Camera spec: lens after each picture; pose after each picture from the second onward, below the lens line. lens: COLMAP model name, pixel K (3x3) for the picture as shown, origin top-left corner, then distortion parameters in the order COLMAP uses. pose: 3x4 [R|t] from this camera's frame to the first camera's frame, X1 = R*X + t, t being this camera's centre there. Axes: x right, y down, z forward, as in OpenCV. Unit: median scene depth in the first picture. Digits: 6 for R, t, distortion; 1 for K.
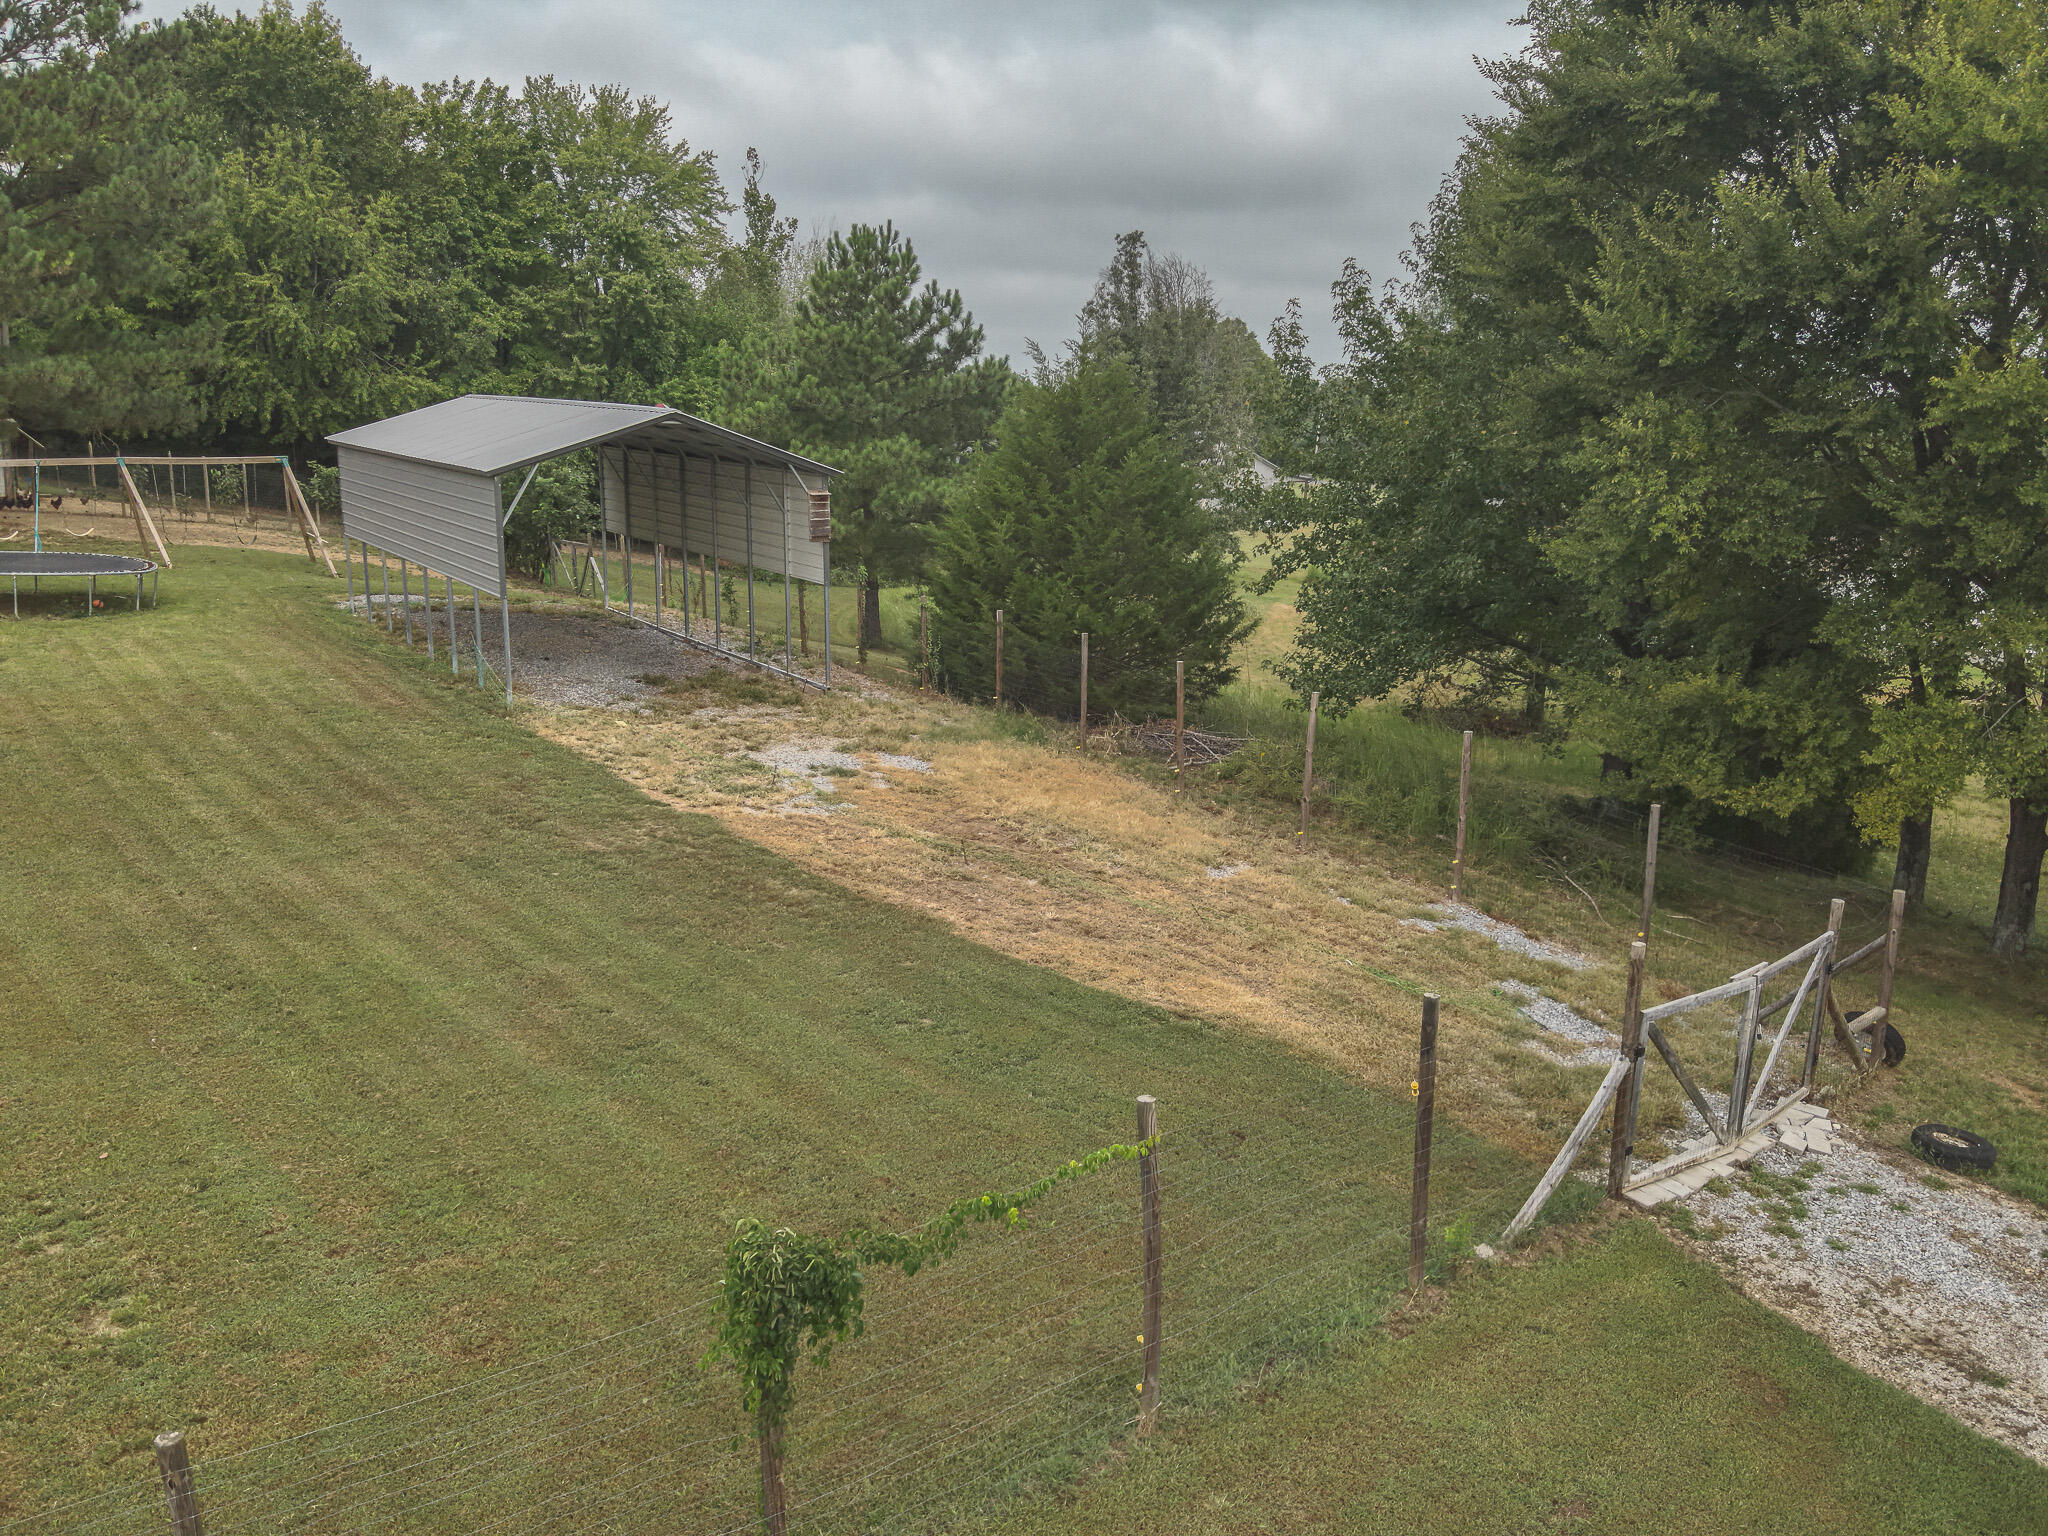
lens RADIAL K [[1478.8, 0, 1023.7], [0, 1478.8, 800.1], [0, 0, 1]] dist [0.077078, -0.152574]
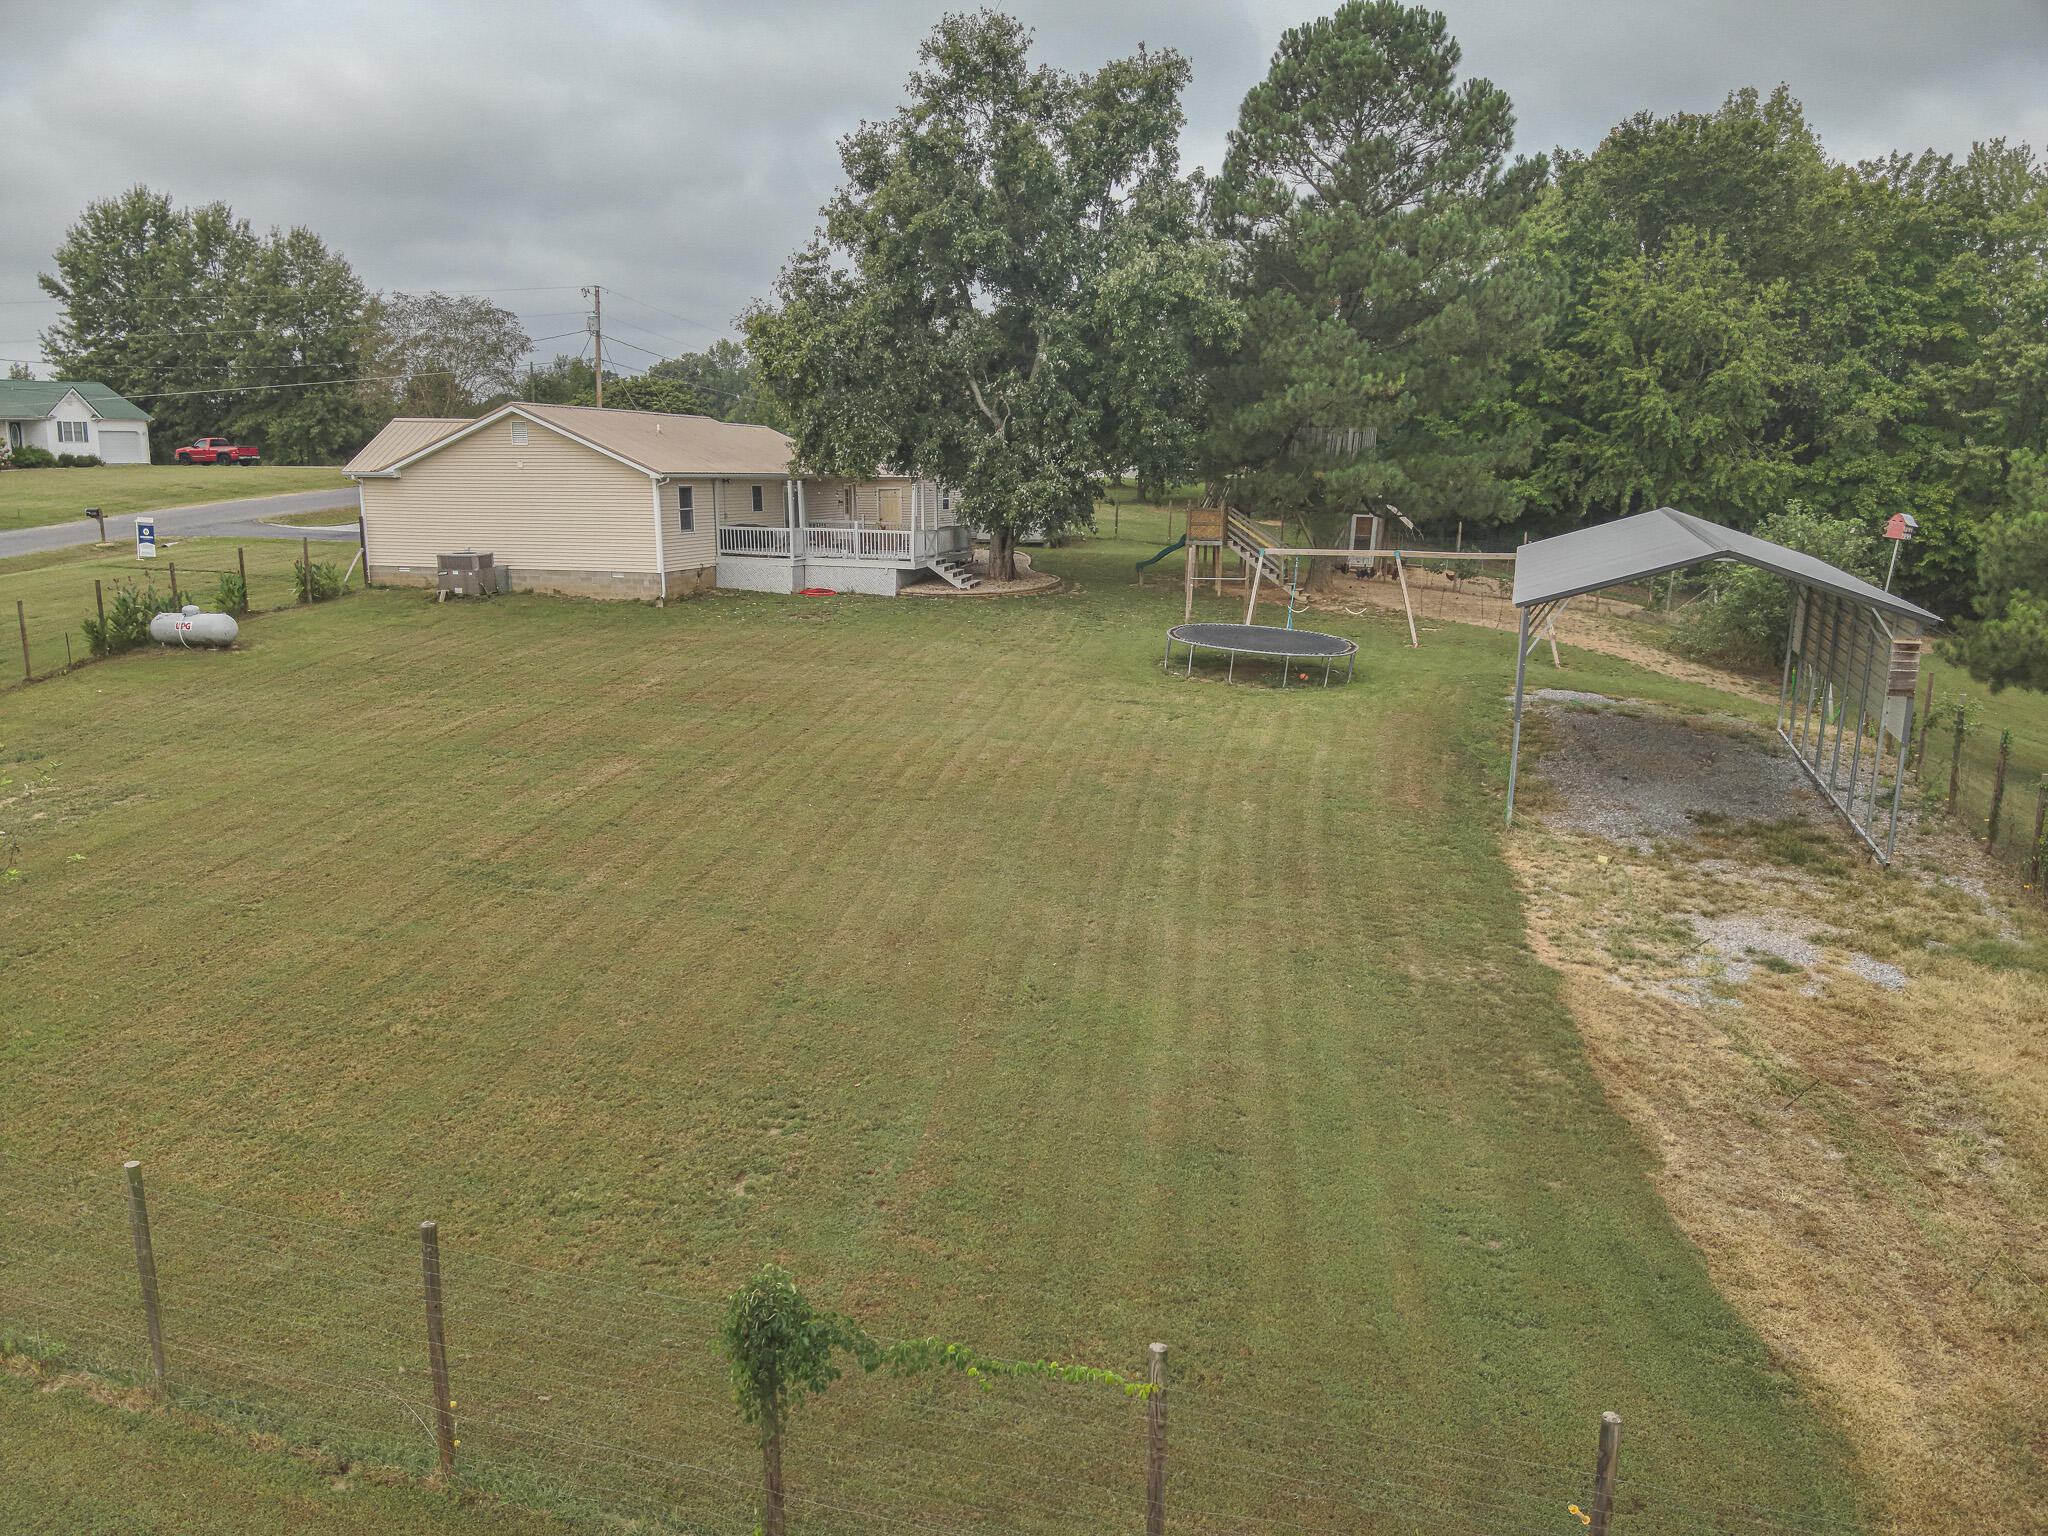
lens RADIAL K [[1478.8, 0, 1023.7], [0, 1478.8, 800.1], [0, 0, 1]] dist [0.077078, -0.152574]
pose [[0.596606, 0.171205, -0.784060, 0.109429], [-0.197679, 0.978228, 0.063185, -0.030677], [0.777807, 0.117295, 0.617461, 0.033704]]
